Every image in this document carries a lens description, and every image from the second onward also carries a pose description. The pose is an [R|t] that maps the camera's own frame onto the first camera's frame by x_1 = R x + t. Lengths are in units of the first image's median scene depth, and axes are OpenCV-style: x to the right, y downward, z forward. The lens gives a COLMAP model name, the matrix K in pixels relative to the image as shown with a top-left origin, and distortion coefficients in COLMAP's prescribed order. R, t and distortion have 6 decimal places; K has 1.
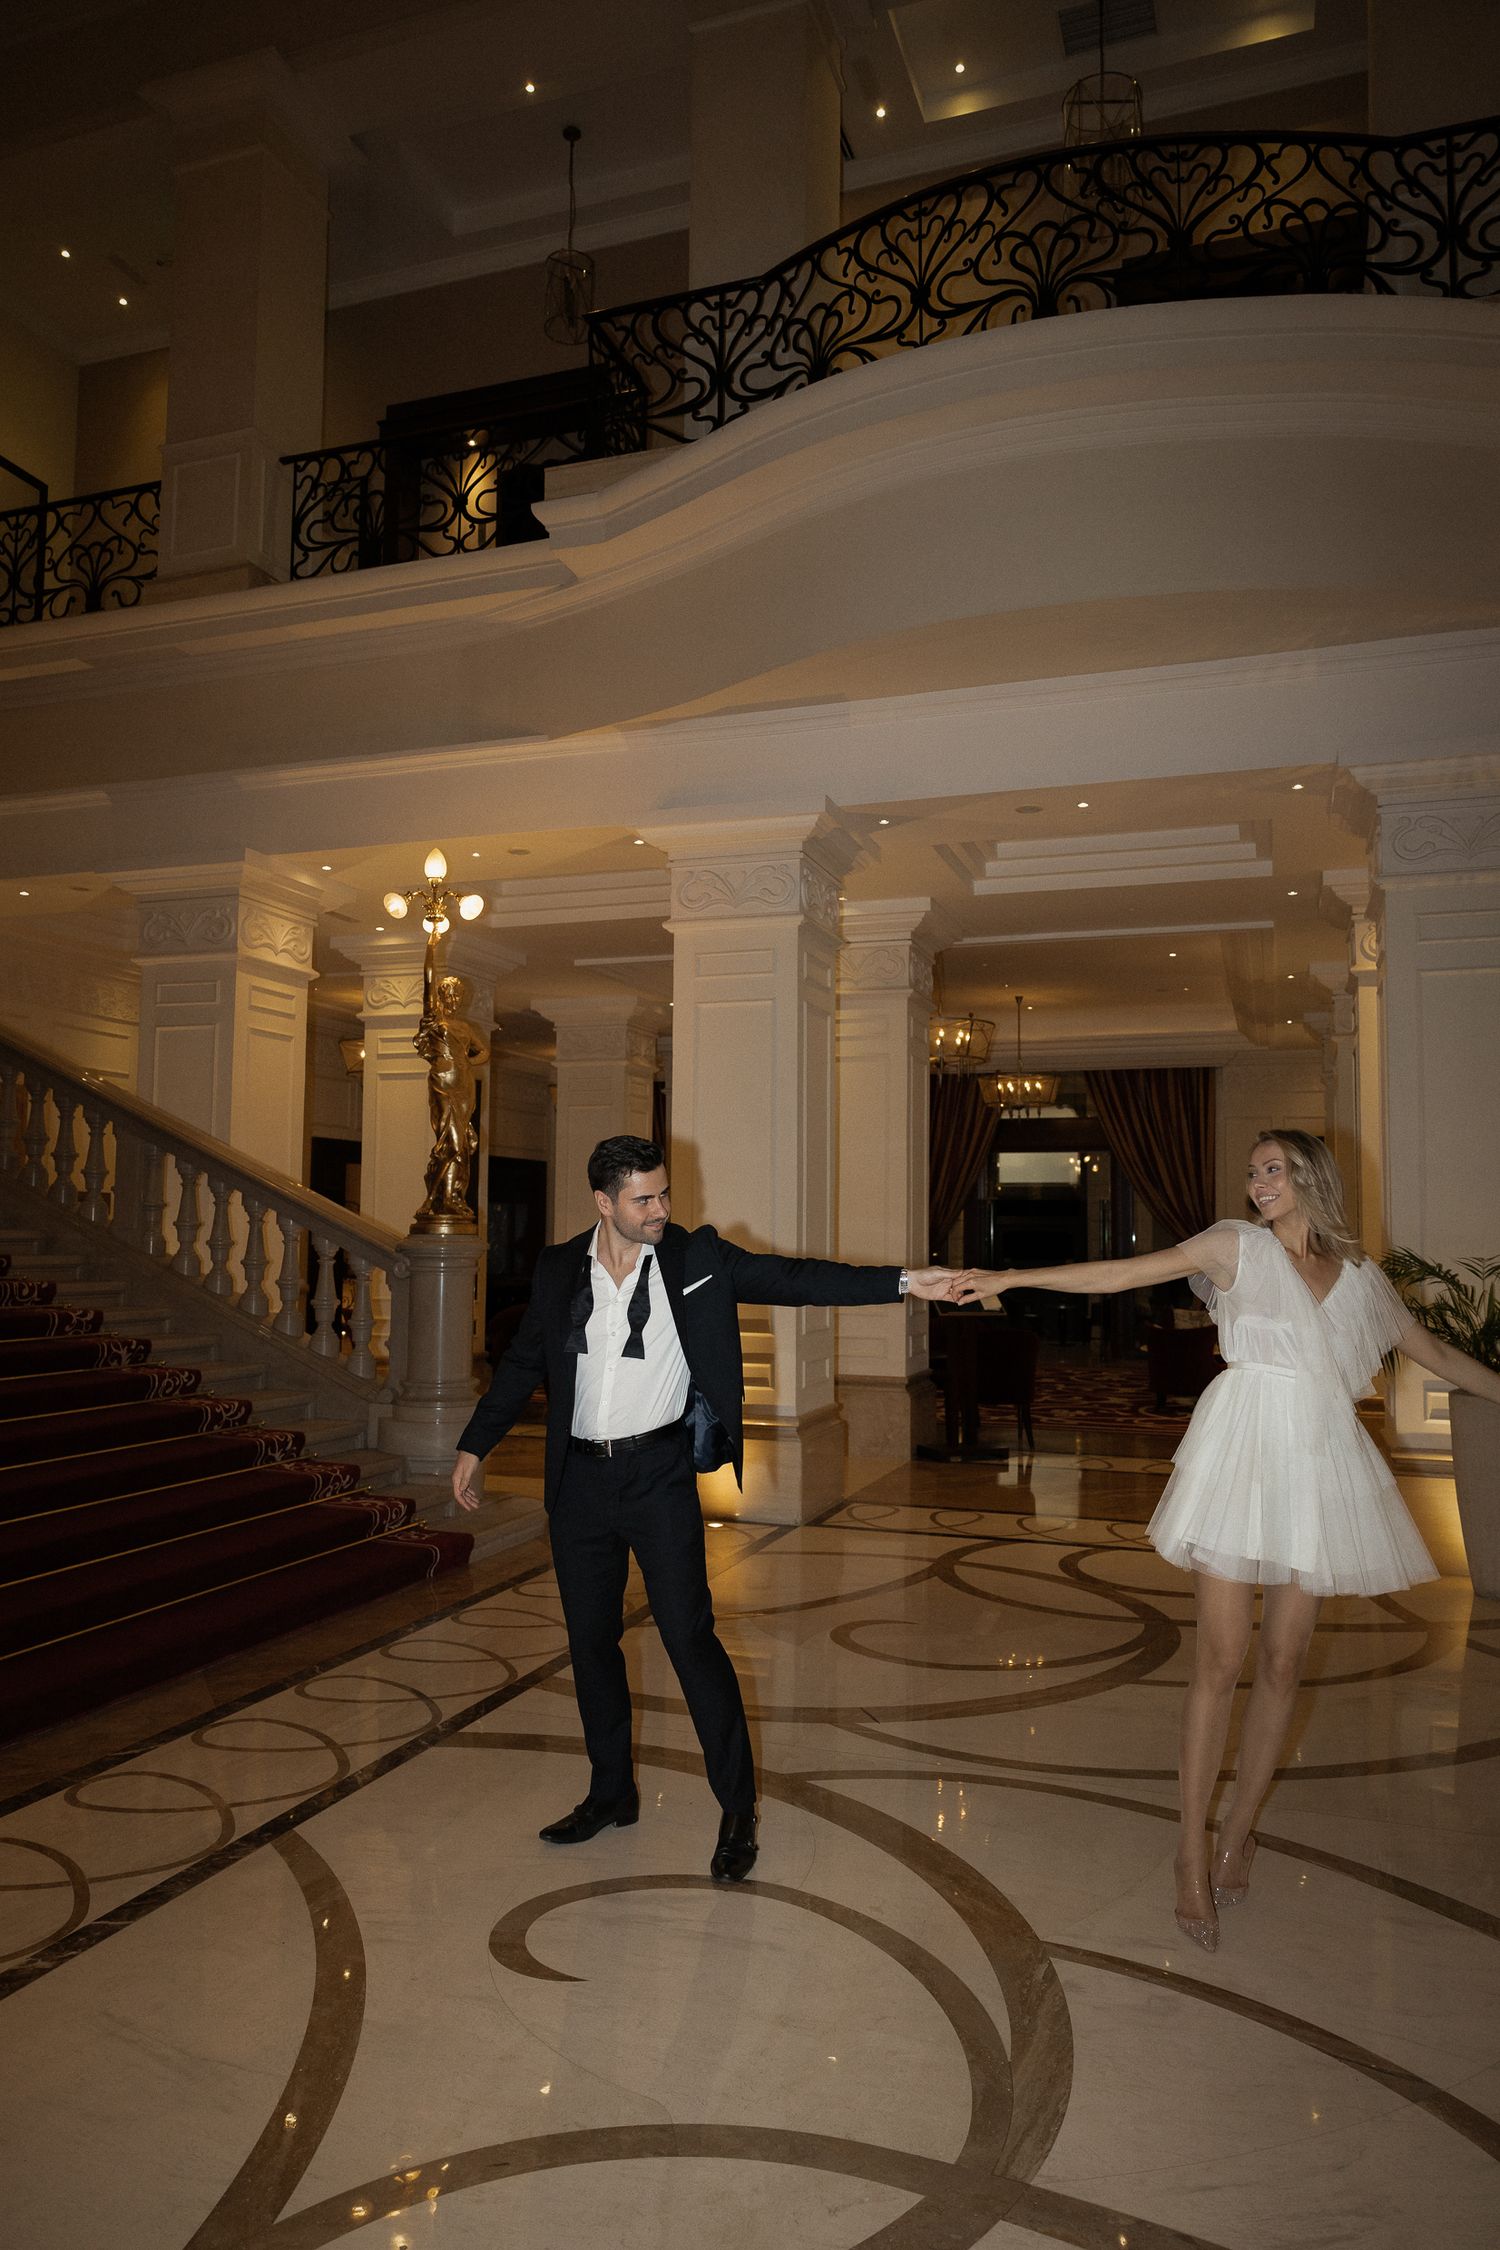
lens RADIAL K [[1500.9, 0, 750.0], [0, 1500.9, 1125.0], [0, 0, 1]] dist [0.002925, -0.000151]
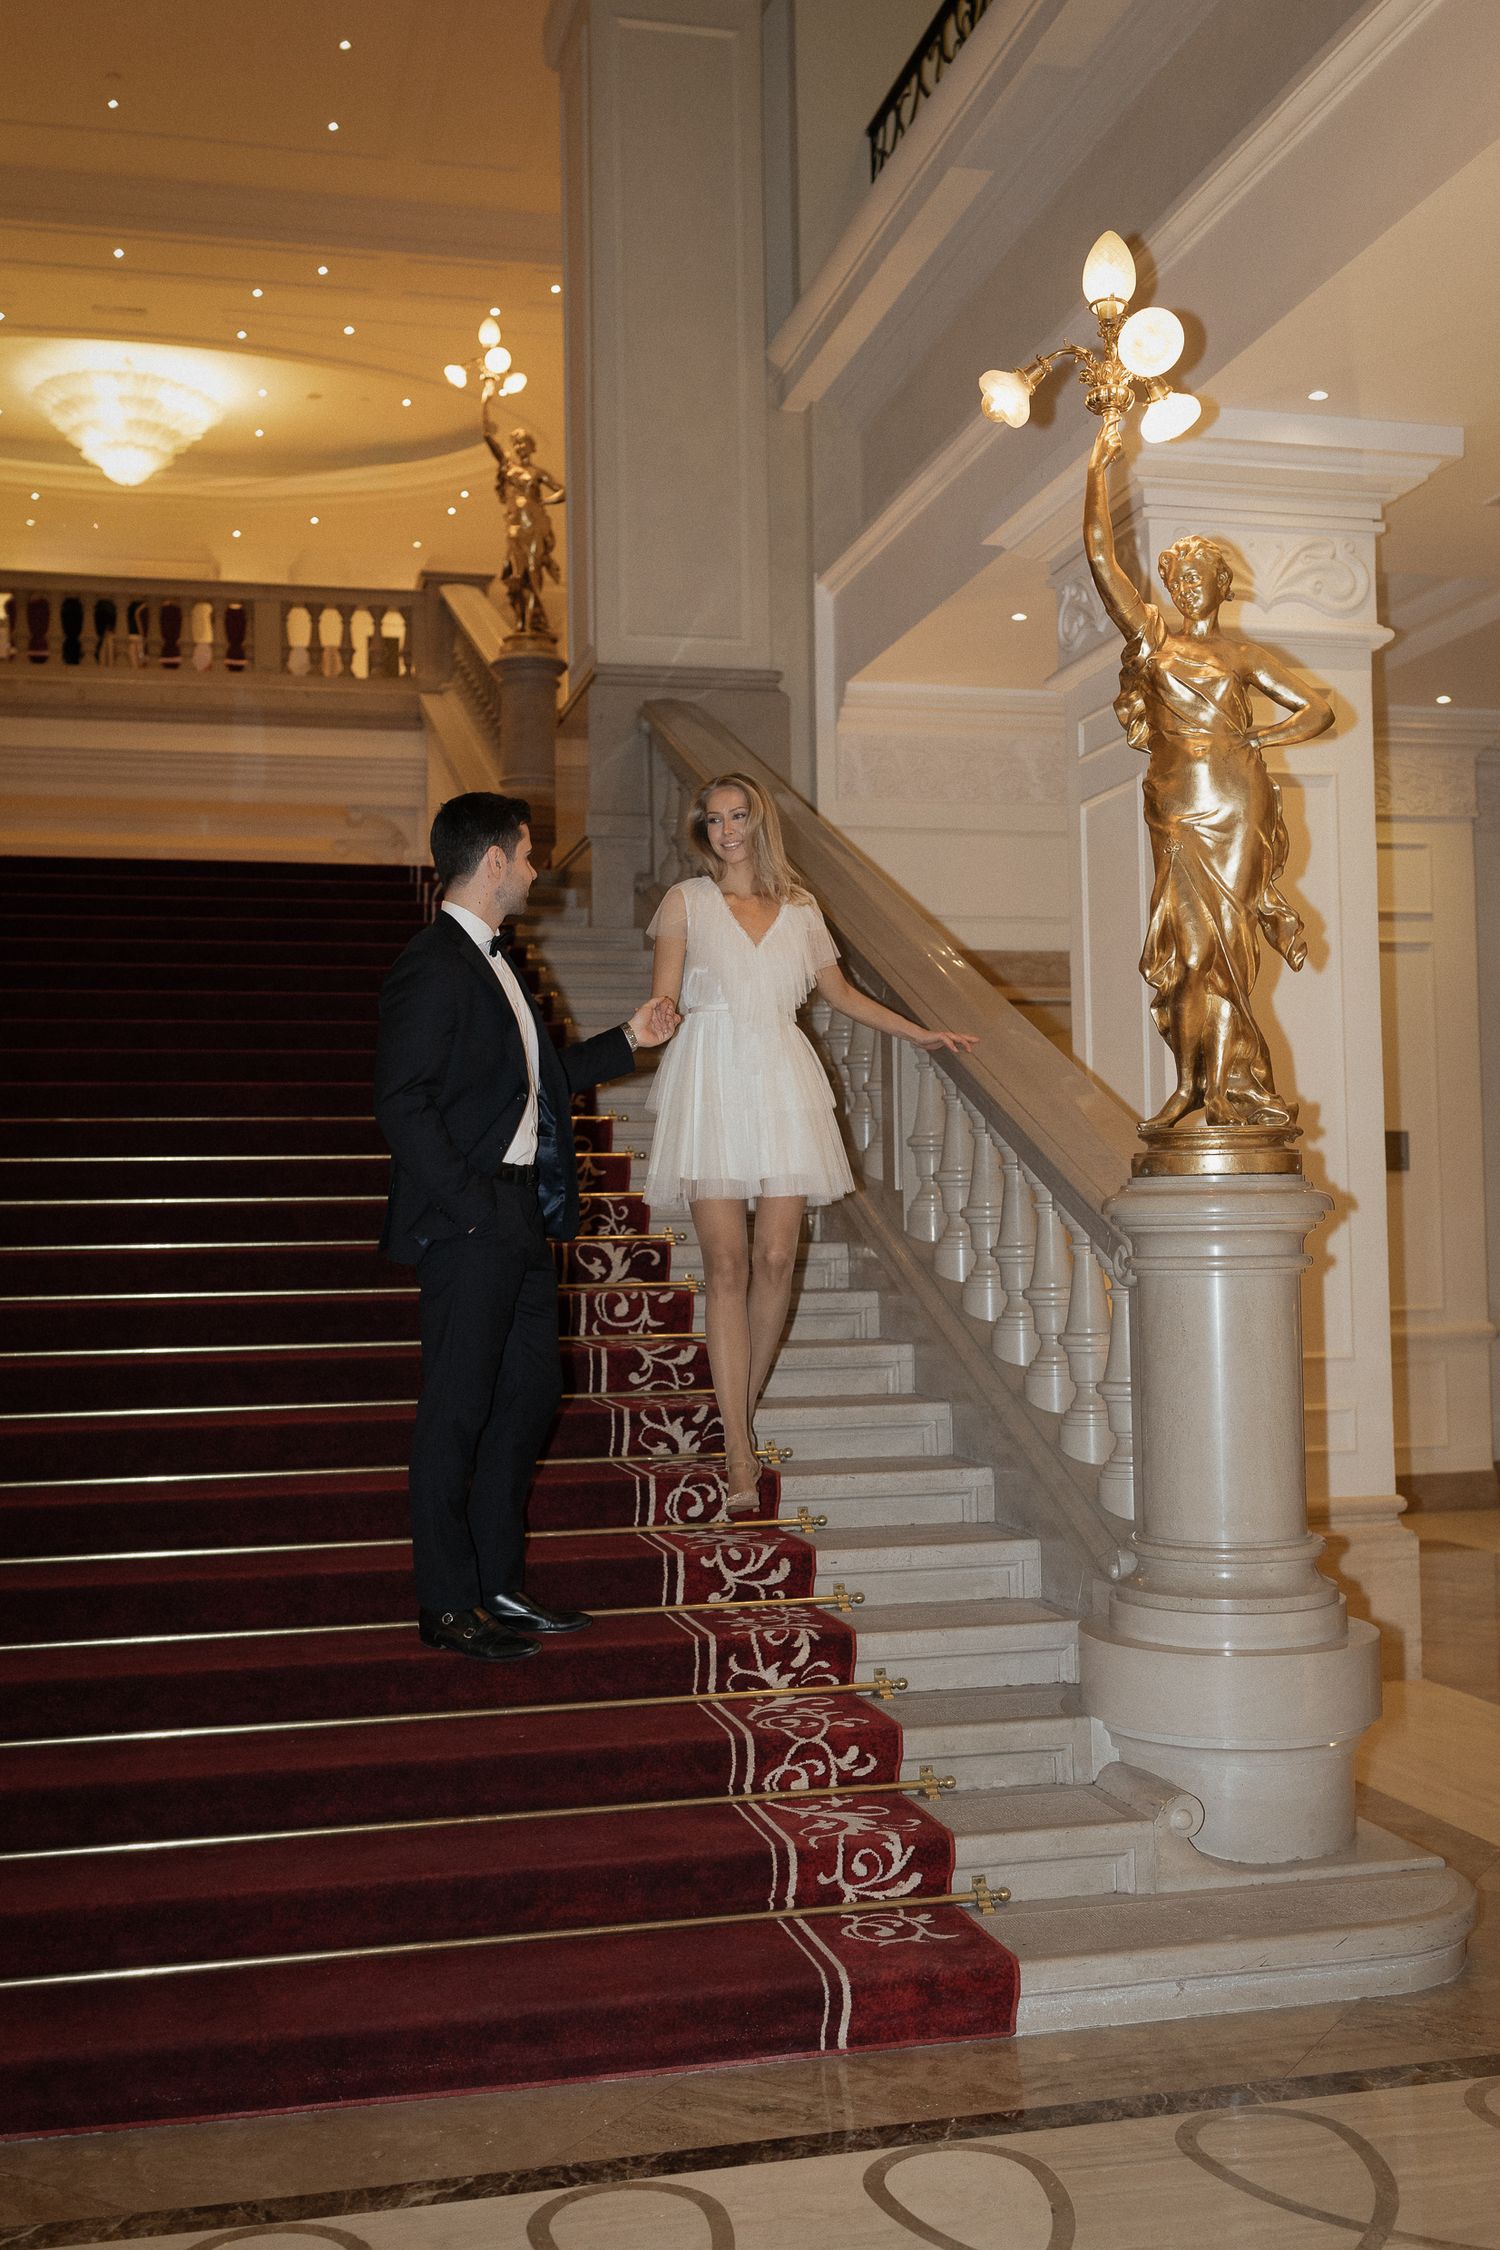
lens RADIAL K [[2294.7, 0, 764.7], [0, 2294.7, 1128.6], [0, 0, 1]] dist [0.005870, -0.013374]
pose [[0.558051, -0.058045, -0.827774, 0.222024], [0.081221, 0.996581, -0.015127, 0.056965], [0.825822, -0.058791, 0.560857, 0.527864]]
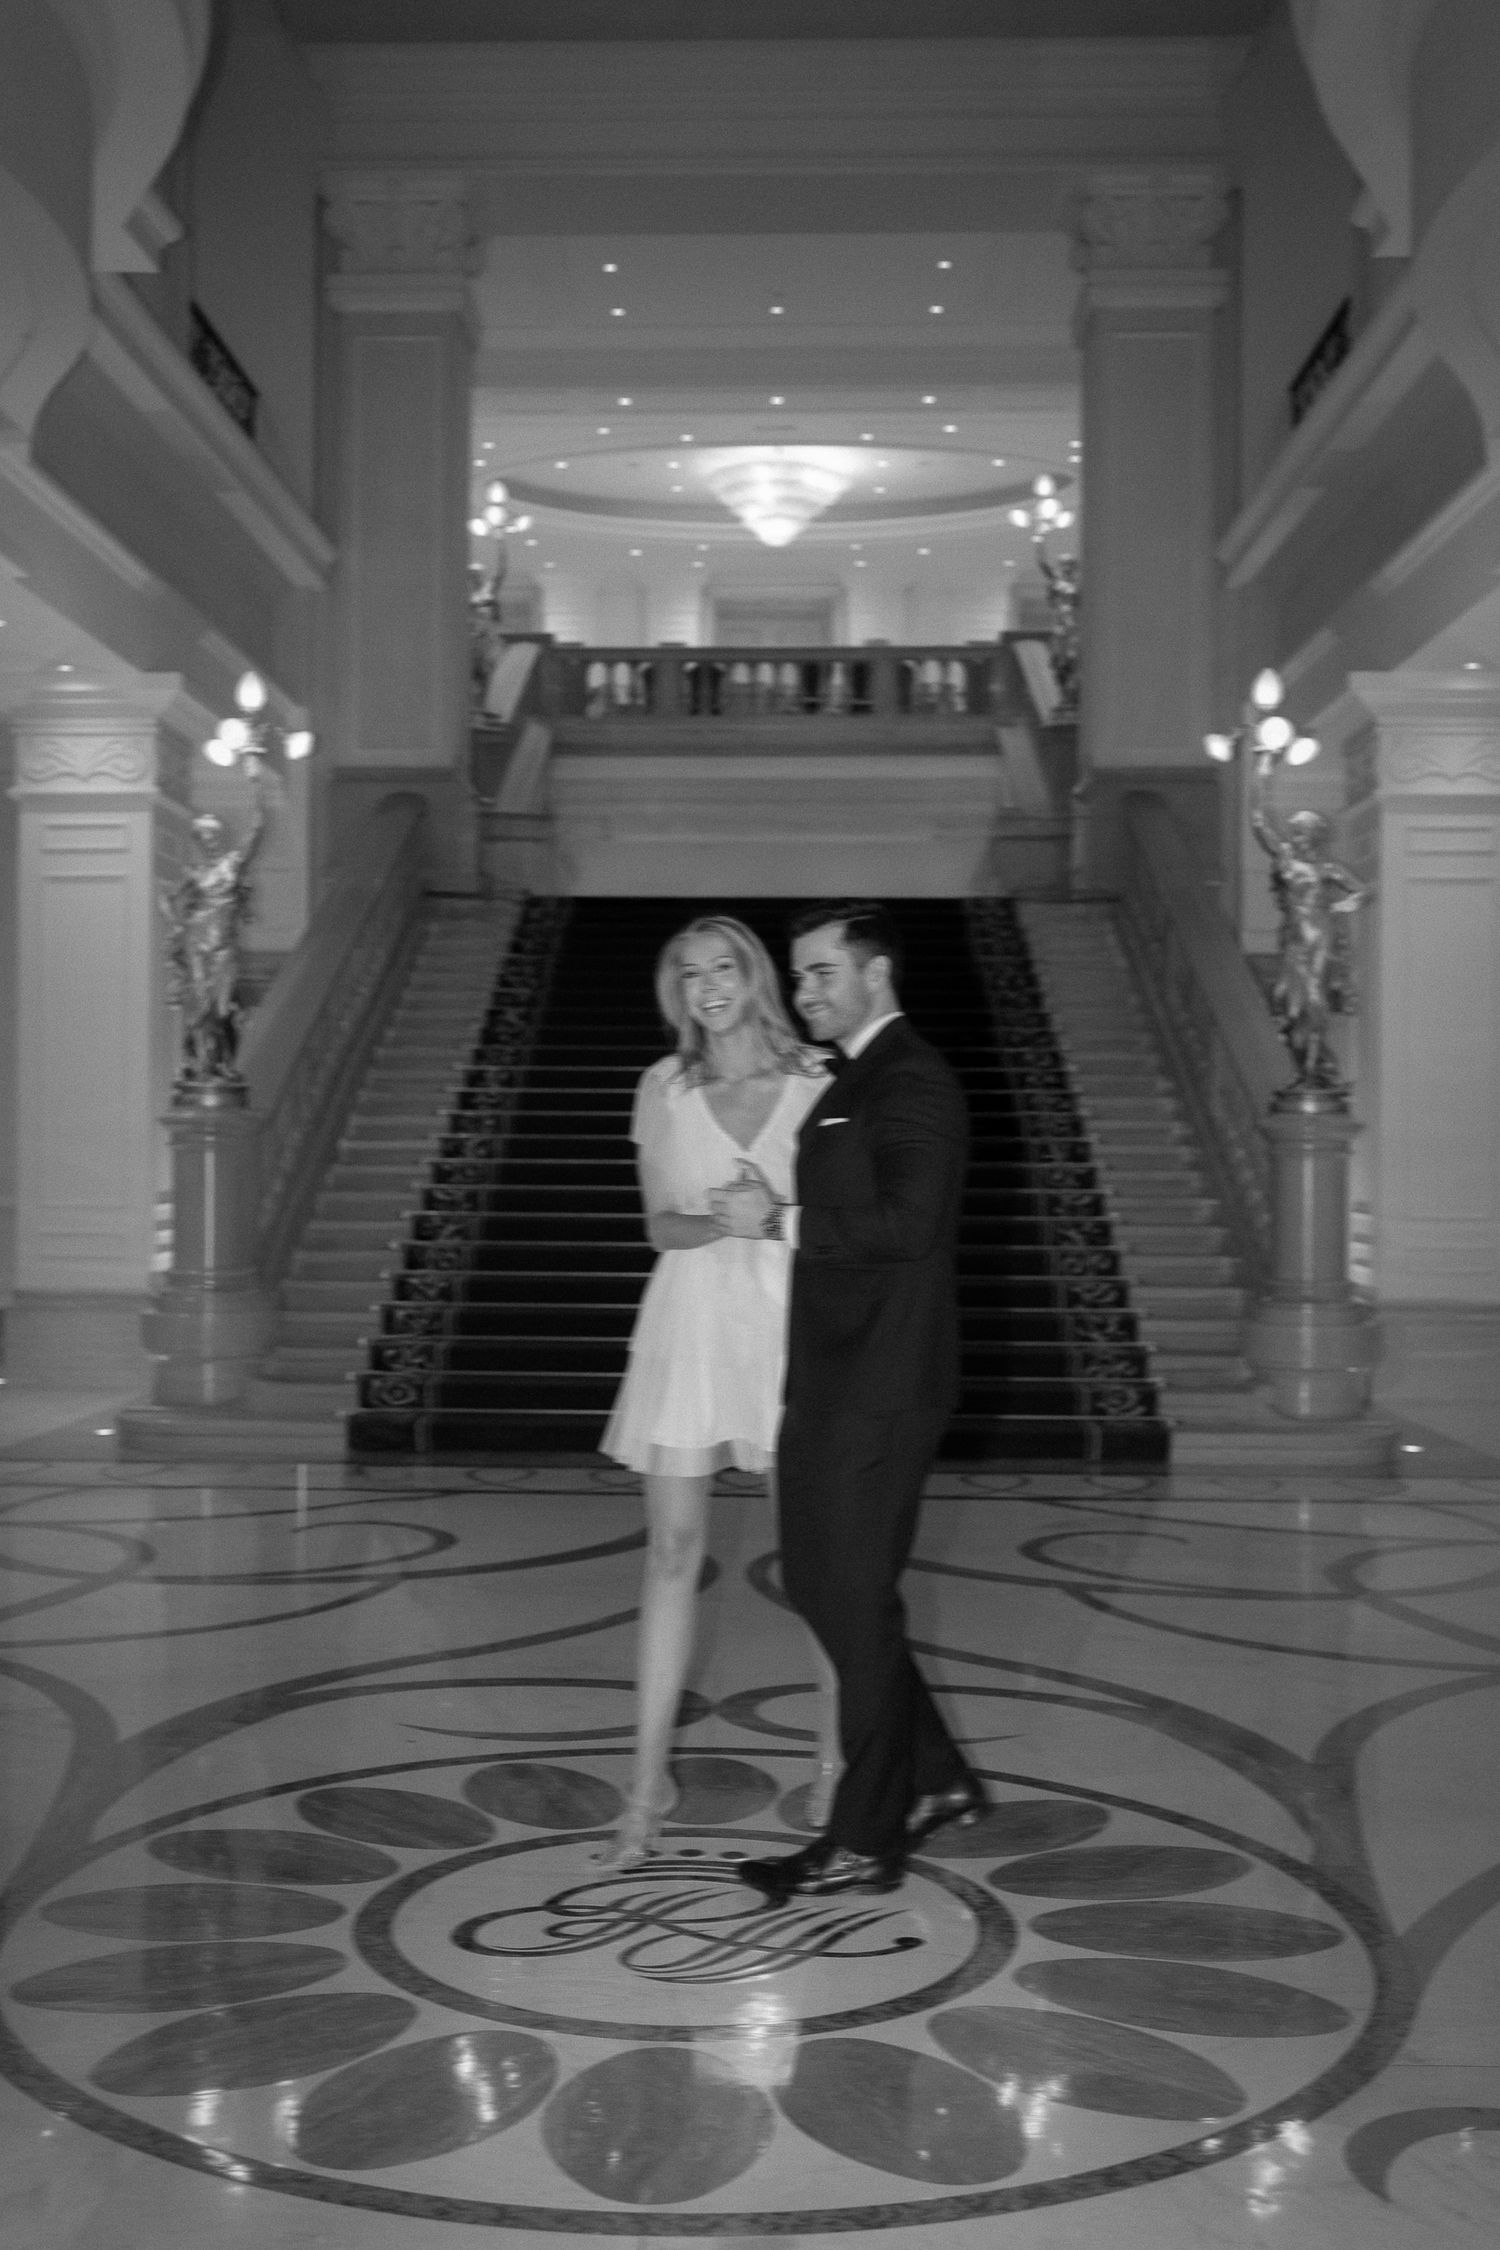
lens RADIAL K [[2405.9, 0, 705.4], [0, 2405.9, 1129.2], [0, 0, 1]] dist [0.009778, -0.016061]
pose [[0.302672, -0.018545, -0.952914, 0.945172], [0.063529, 0.997980, 0.000757, 0.056329], [0.950975, -0.060767, 0.303239, 0.240829]]
